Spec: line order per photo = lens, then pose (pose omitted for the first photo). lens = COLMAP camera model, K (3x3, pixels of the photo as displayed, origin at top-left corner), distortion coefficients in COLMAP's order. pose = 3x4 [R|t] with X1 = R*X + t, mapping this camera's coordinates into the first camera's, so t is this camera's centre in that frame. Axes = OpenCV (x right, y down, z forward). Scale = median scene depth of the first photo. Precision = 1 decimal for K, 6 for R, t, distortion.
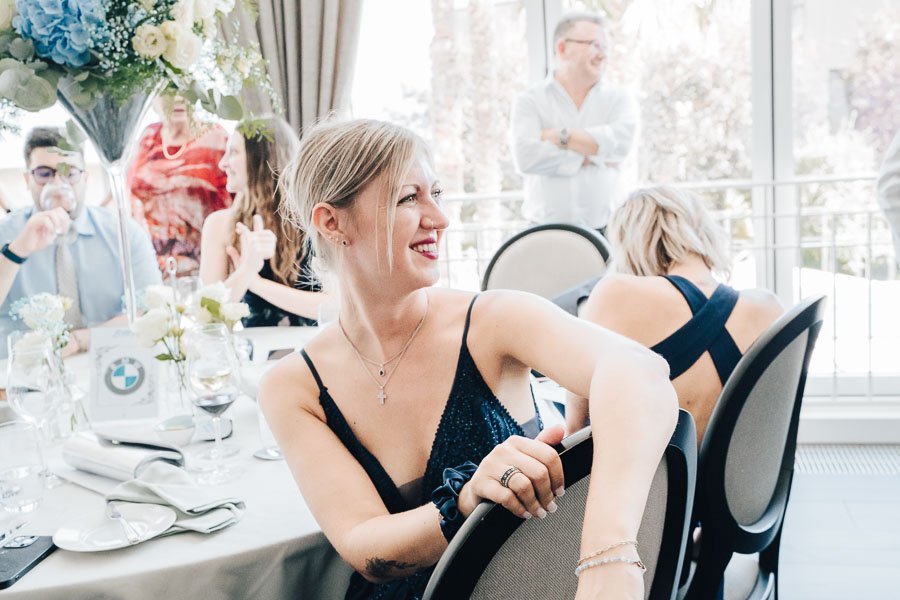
lens RADIAL K [[1046.4, 0, 450.0], [0, 1046.4, 299.3], [0, 0, 1]] dist [-0.008127, 0.000000]
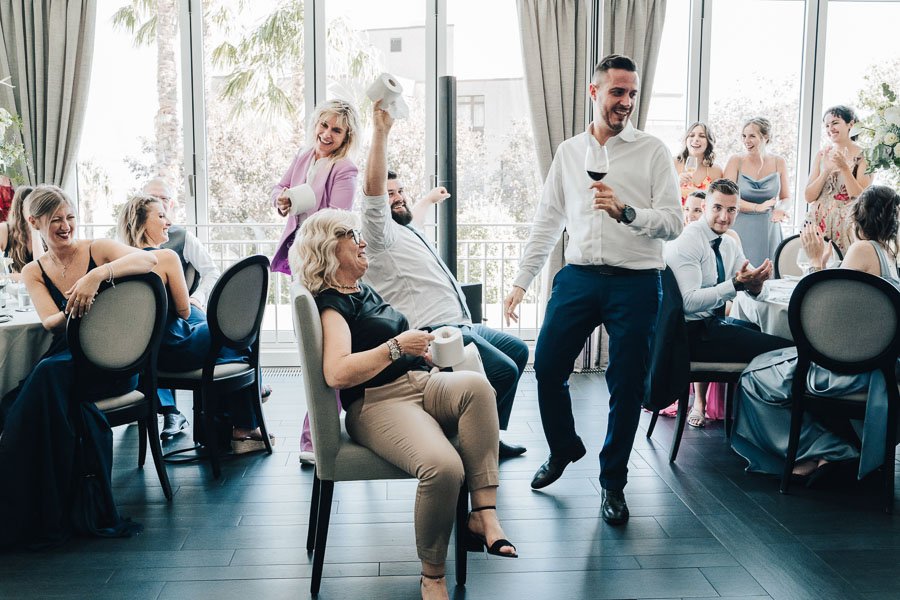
lens RADIAL K [[951.1, 0, 449.8], [0, 951.1, 301.3], [0, 0, 1]] dist [-0.072941, 0.000000]
pose [[0.965208, 0.025510, 0.260235, 0.196927], [-0.014975, 0.998989, -0.042386, 0.173000], [-0.261054, 0.037014, 0.964614, -1.220156]]
